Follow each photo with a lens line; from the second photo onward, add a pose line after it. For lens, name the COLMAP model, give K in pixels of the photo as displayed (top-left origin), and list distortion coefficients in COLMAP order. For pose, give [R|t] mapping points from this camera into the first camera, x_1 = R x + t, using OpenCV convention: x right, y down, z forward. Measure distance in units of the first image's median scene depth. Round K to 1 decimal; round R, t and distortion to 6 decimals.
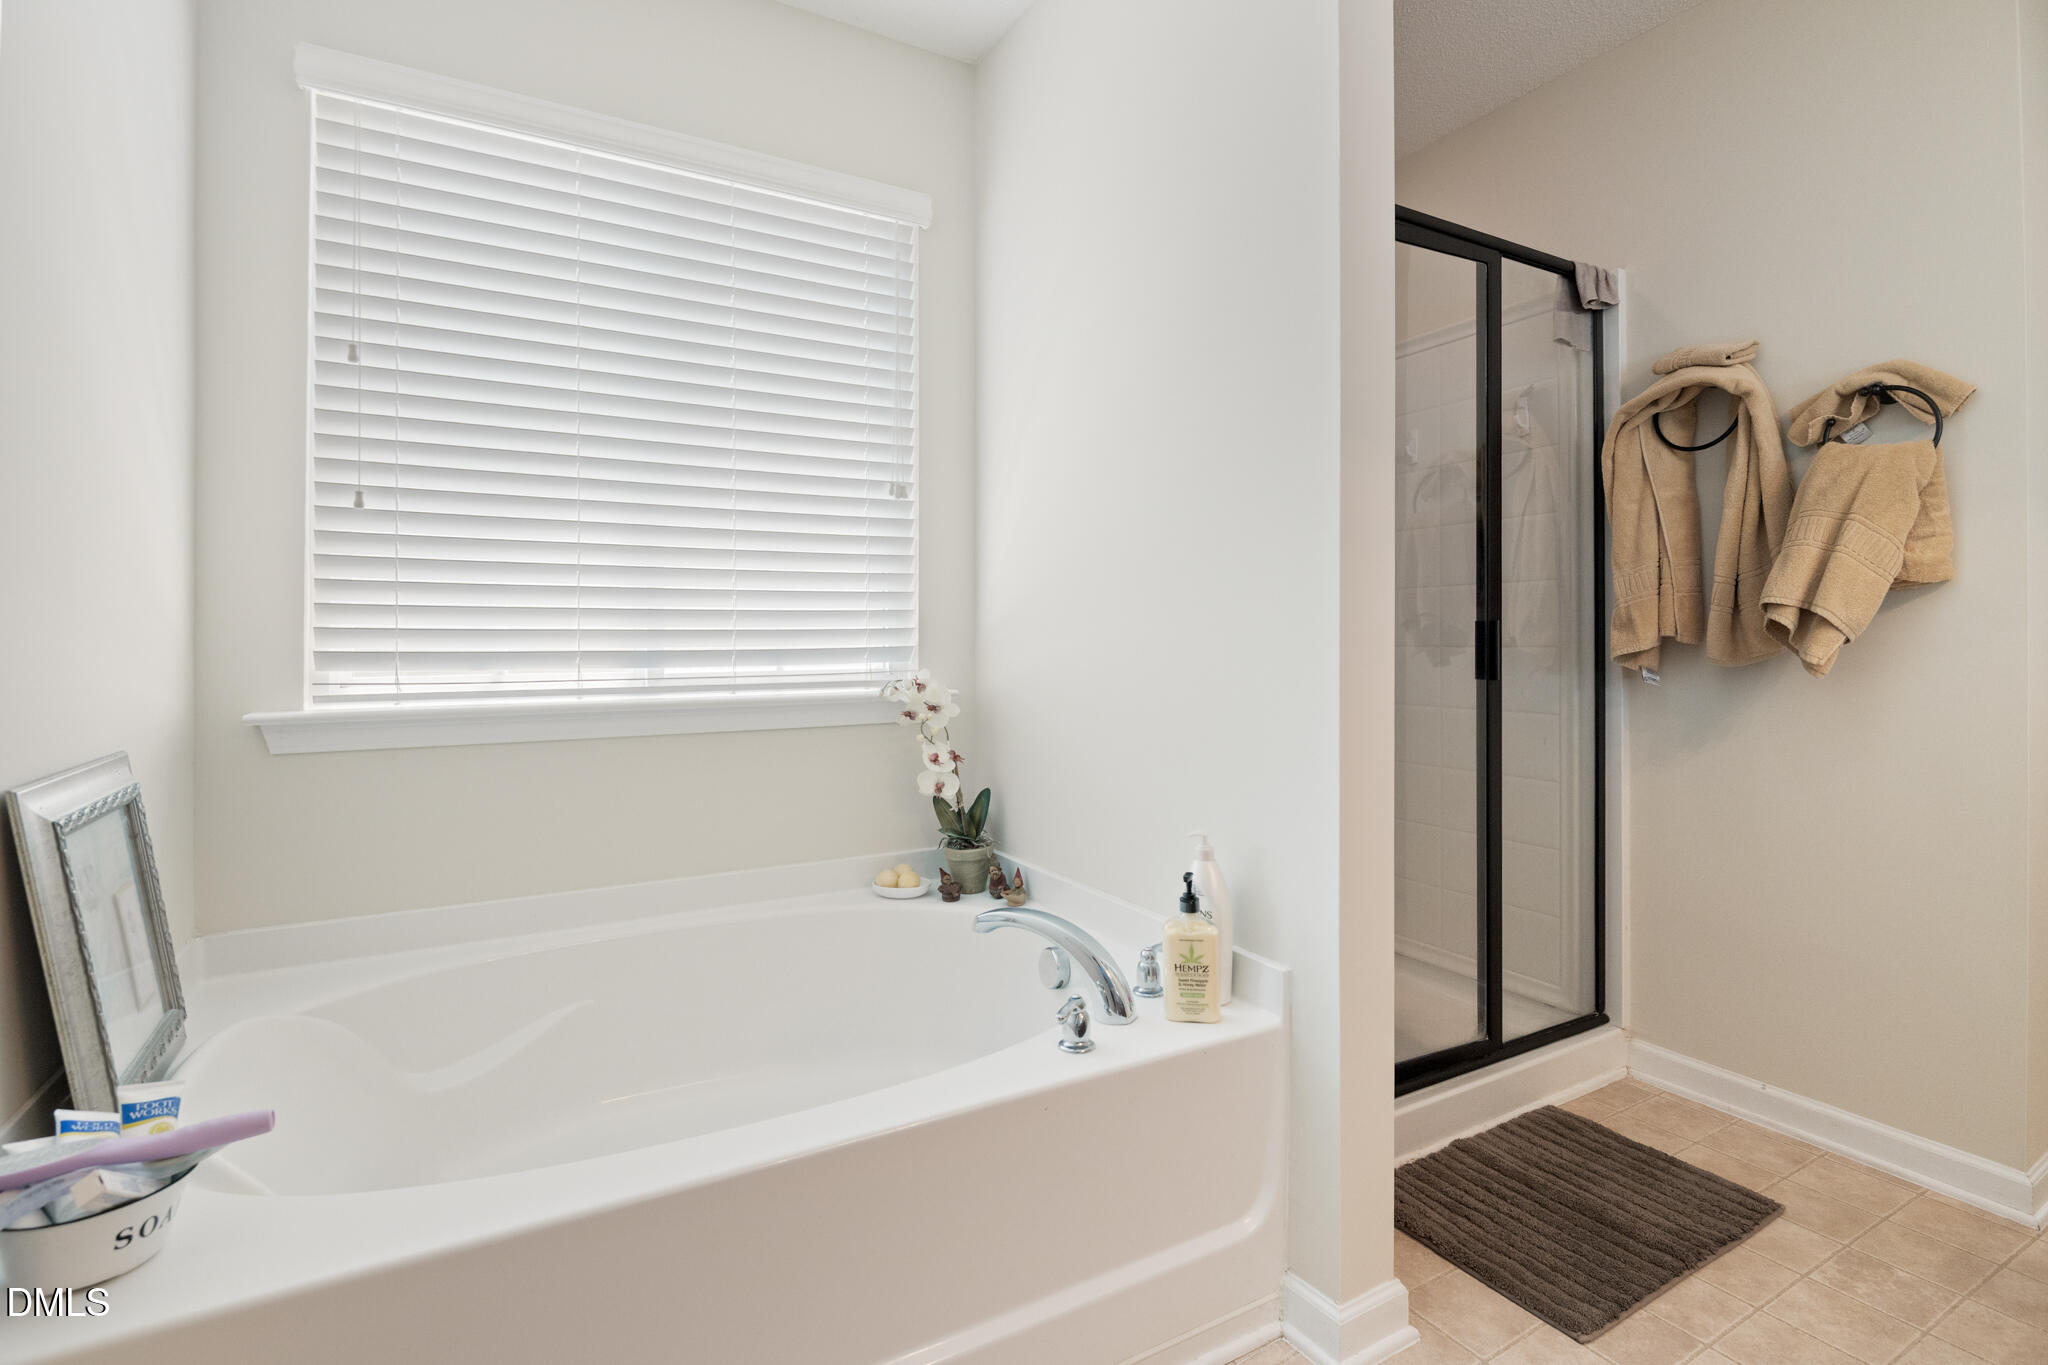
lens RADIAL K [[945.7, 0, 1043.4], [0, 945.7, 634.7], [0, 0, 1]] dist [-0.001532, -0.001672]
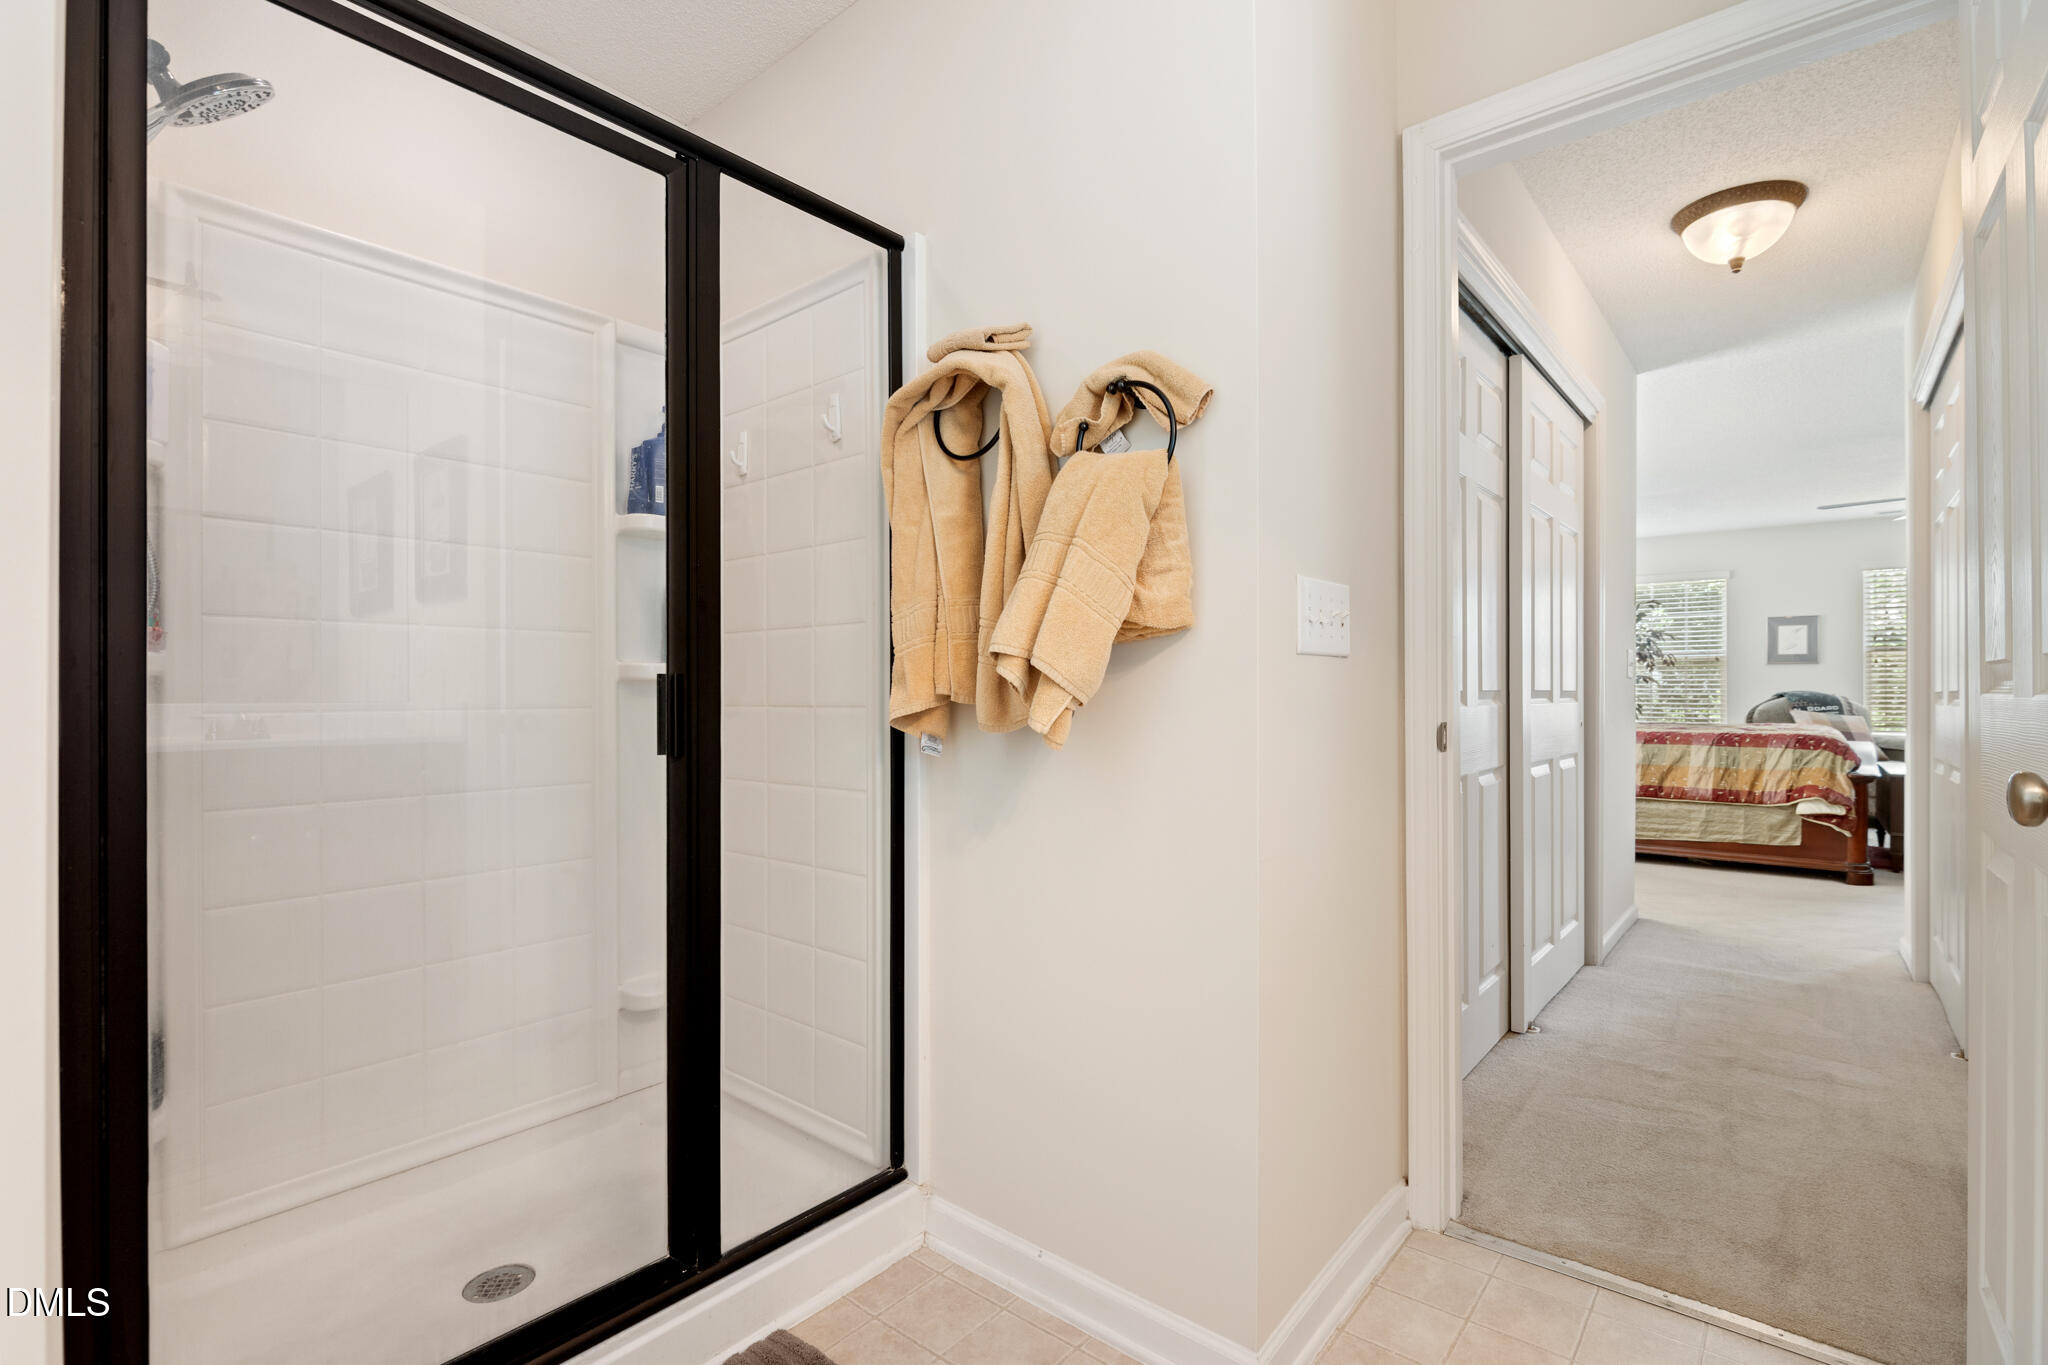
lens RADIAL K [[945.7, 0, 1017.1], [0, 945.7, 687.8], [0, 0, 1]] dist [-0.001532, -0.001672]
pose [[0.941221, -0.000546, 0.337791, 0.495300], [-0.000170, 0.999998, 0.002092, -0.006337], [-0.337791, -0.002026, 0.941219, 0.260216]]
